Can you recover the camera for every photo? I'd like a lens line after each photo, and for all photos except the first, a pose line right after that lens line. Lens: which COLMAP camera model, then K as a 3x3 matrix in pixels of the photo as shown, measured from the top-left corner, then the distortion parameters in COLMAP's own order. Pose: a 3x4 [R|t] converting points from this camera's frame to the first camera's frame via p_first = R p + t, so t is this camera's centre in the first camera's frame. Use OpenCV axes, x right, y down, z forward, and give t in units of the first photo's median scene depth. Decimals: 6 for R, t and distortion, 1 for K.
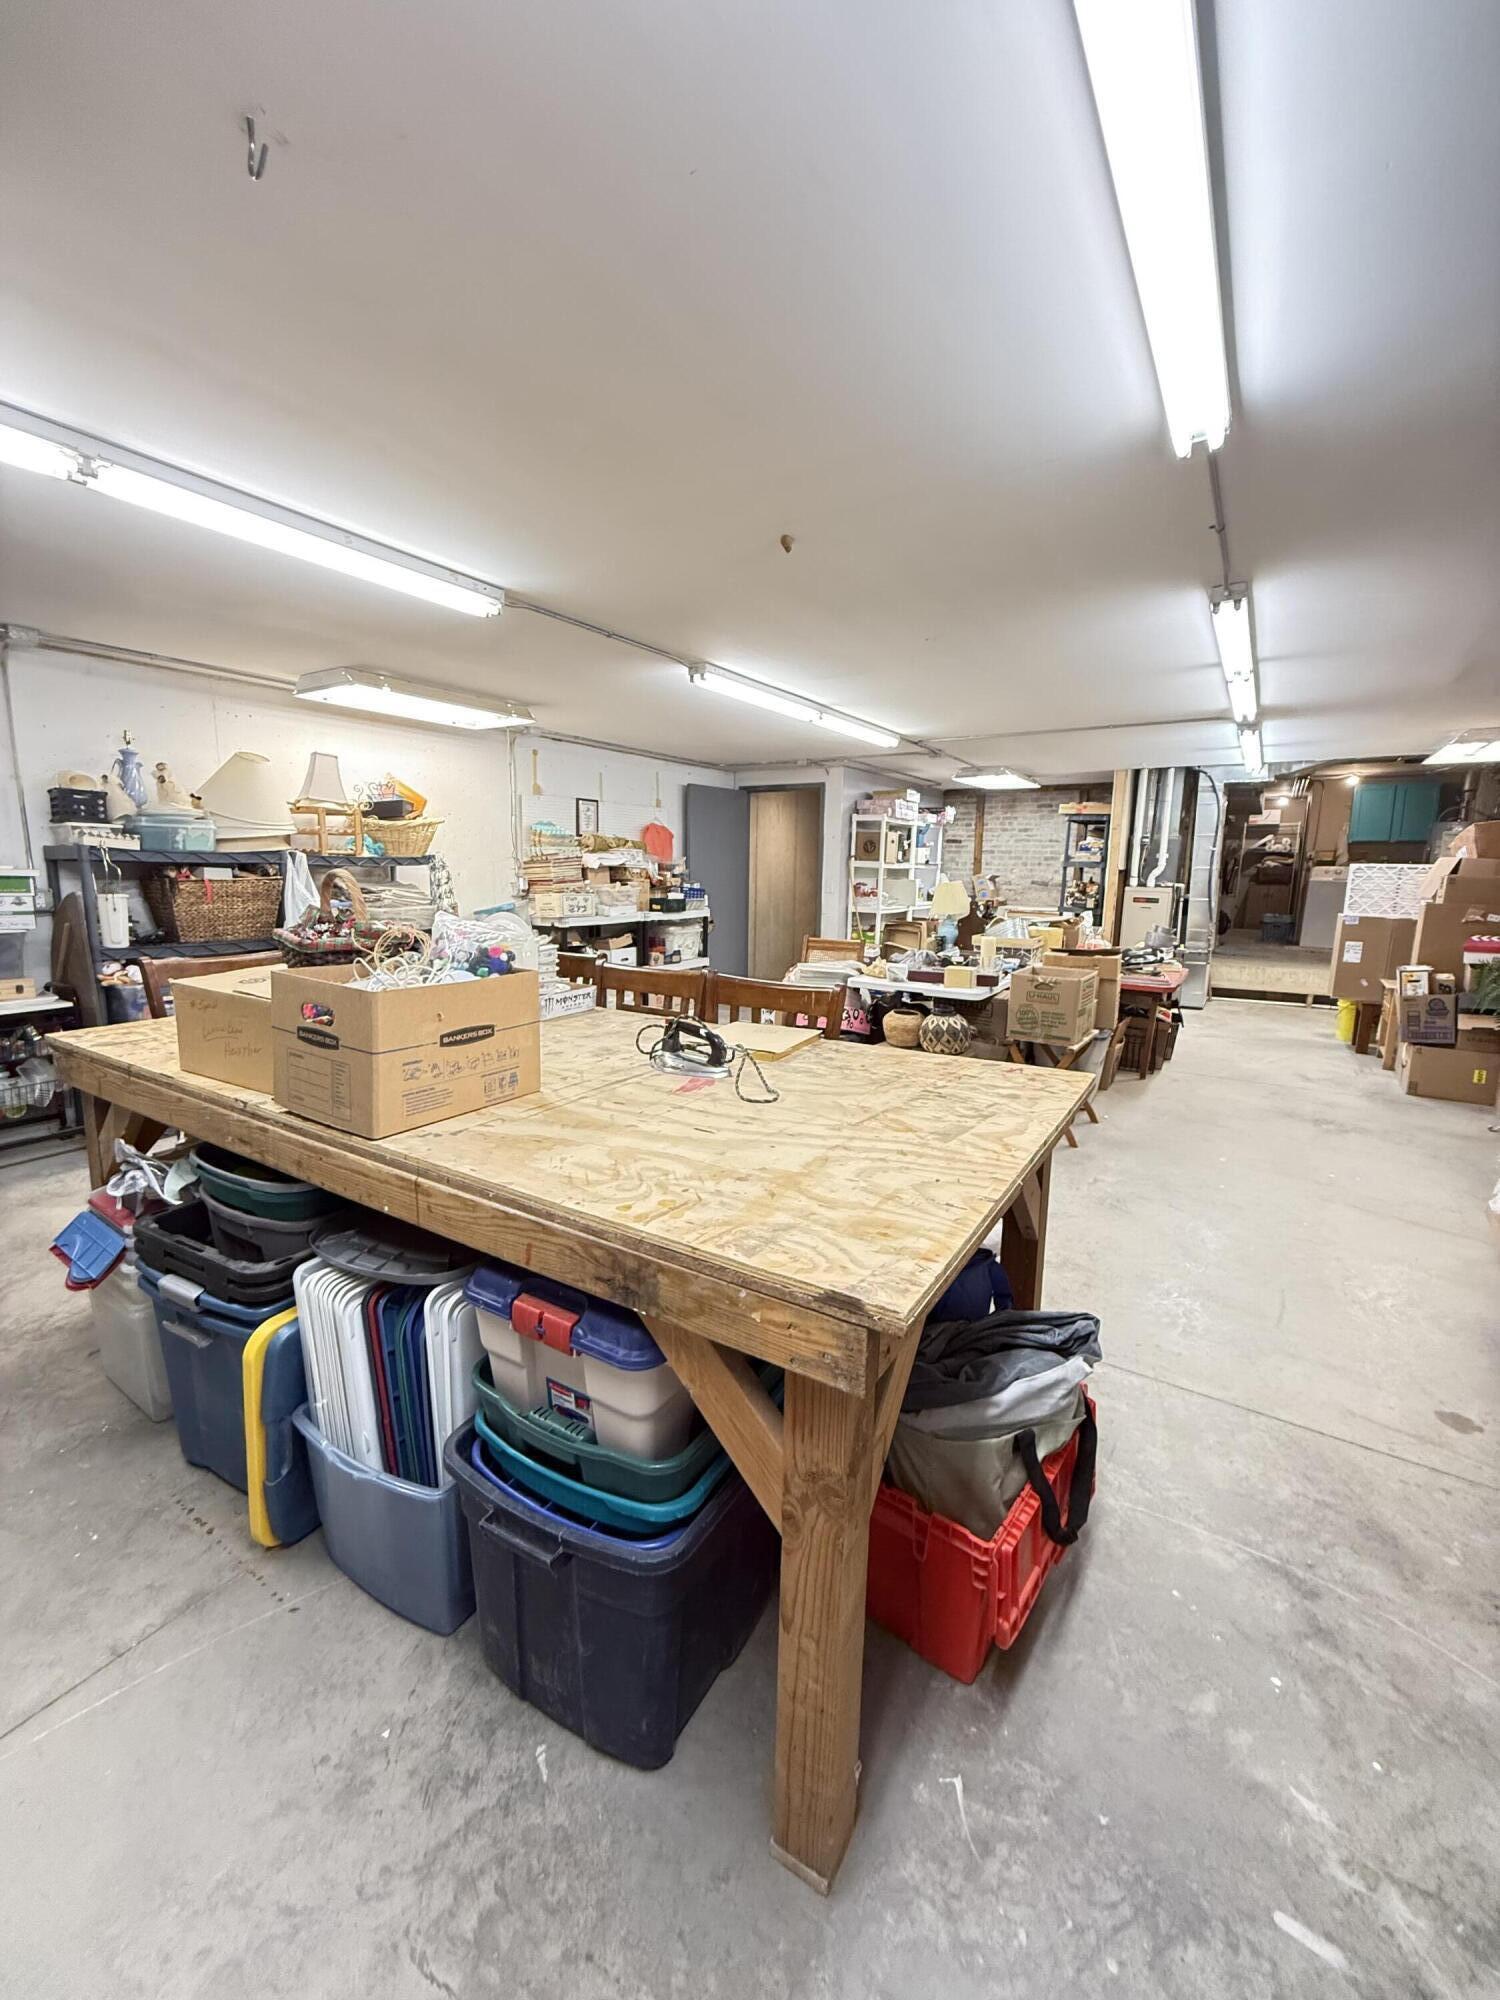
lens RADIAL K [[796.8, 0, 750.0], [0, 796.8, 1000.0], [0, 0, 1]] dist [0.000857, 0.000055]
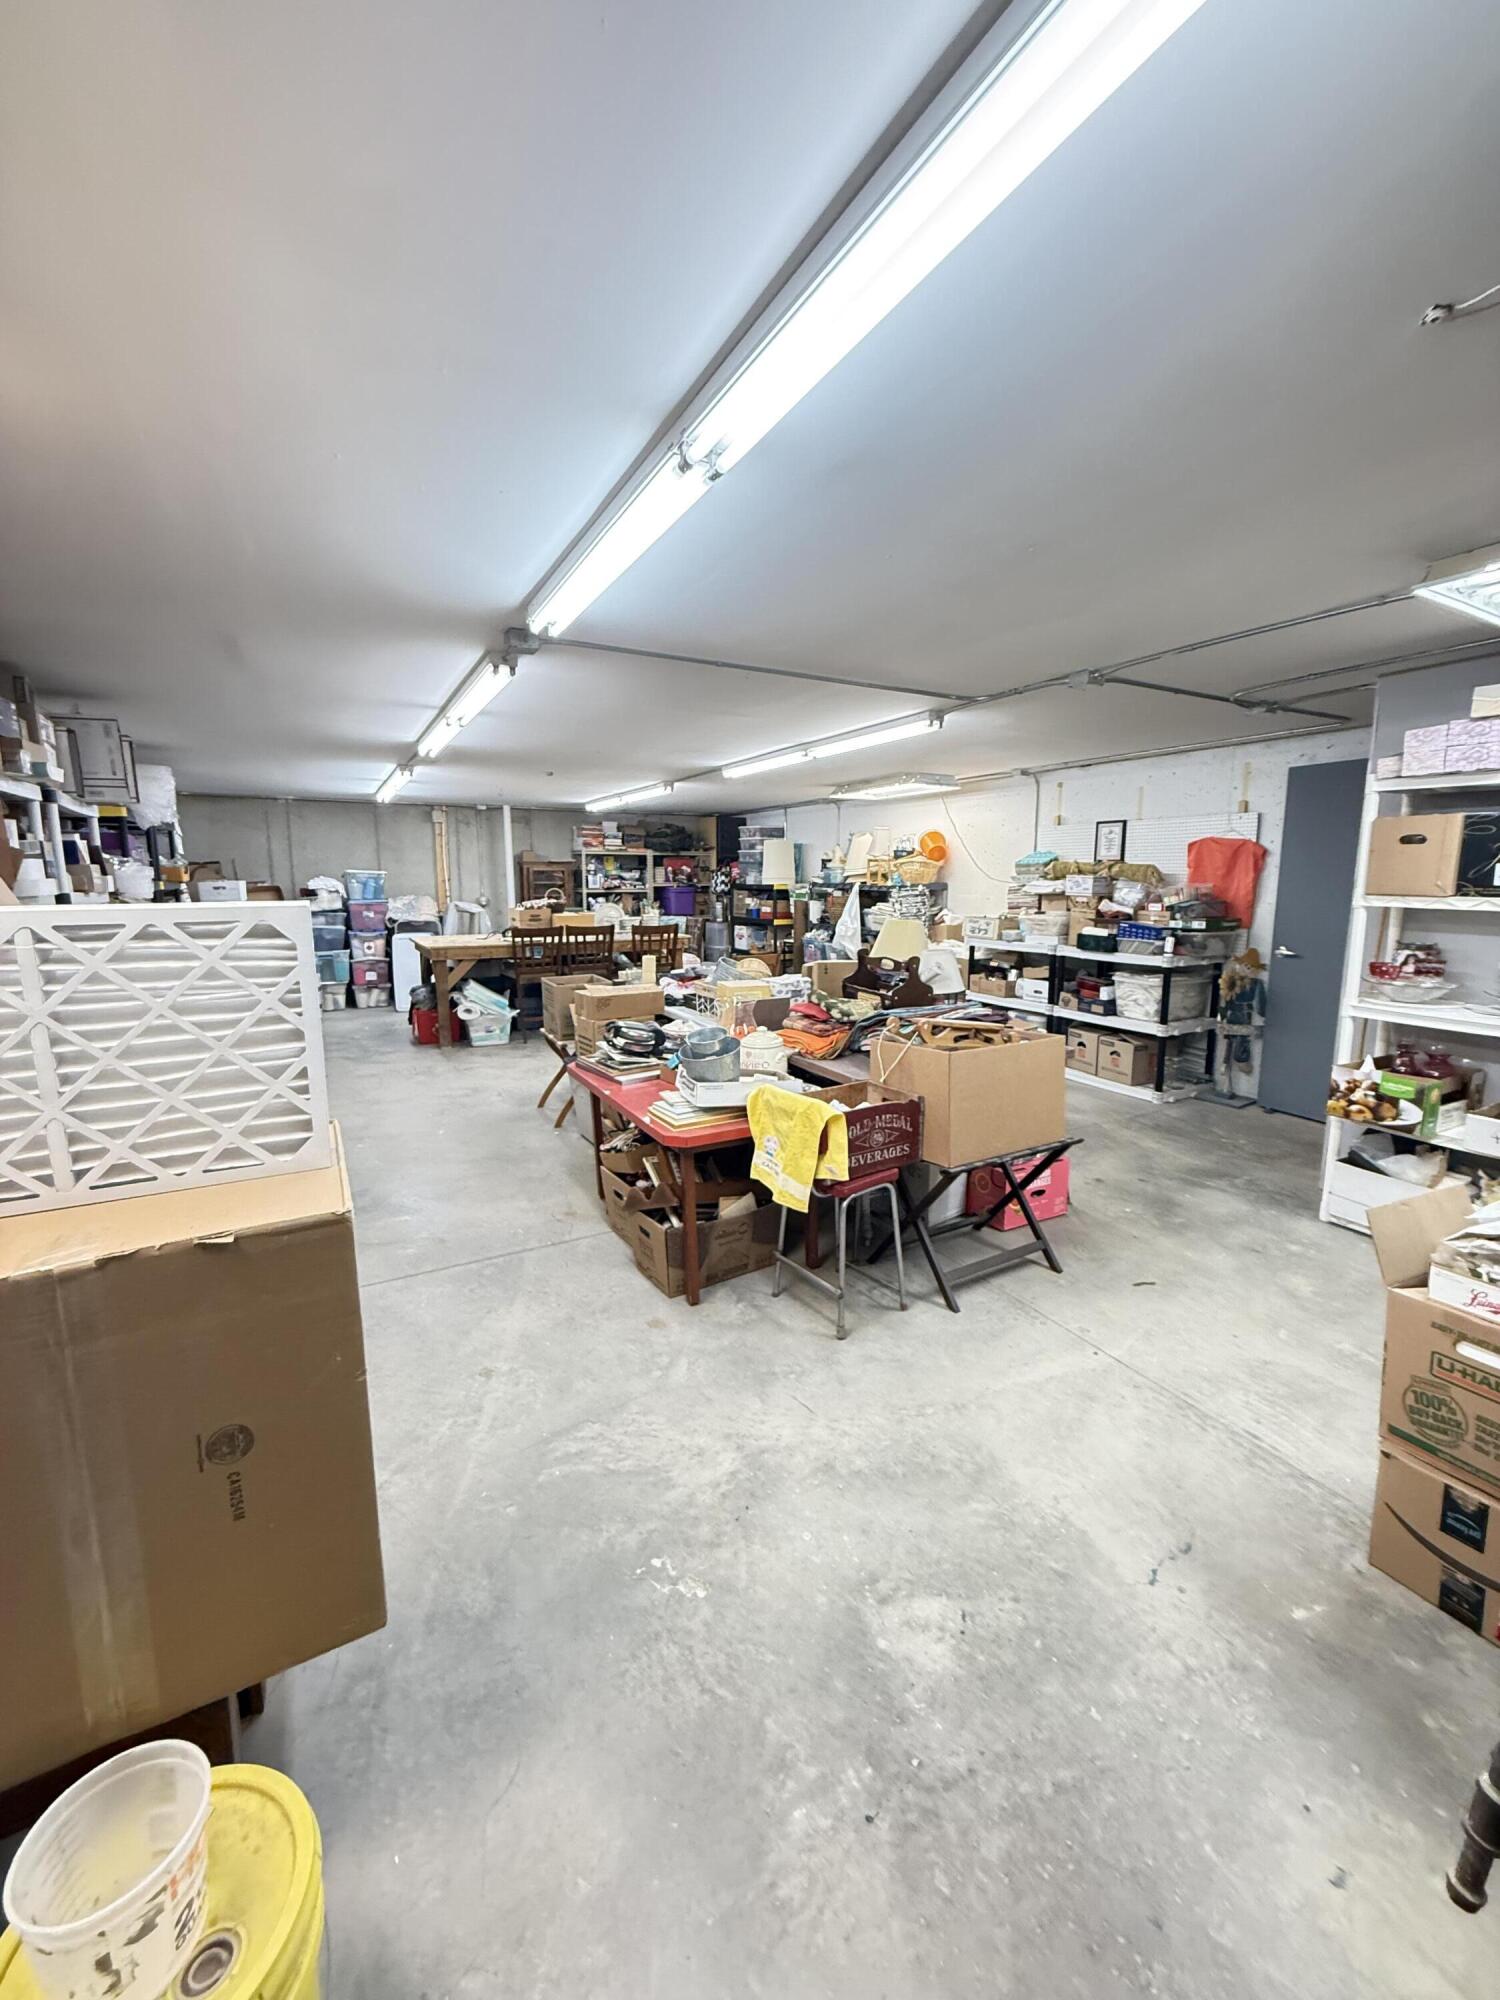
lens RADIAL K [[796.8, 0, 750.0], [0, 796.8, 1000.0], [0, 0, 1]] dist [0.000857, 0.000055]
pose [[-0.477632, 0.126360, -0.869425, 0.805339], [-0.150727, 0.963145, 0.222785, -0.195105], [0.865534, 0.237455, -0.440984, 1.090278]]
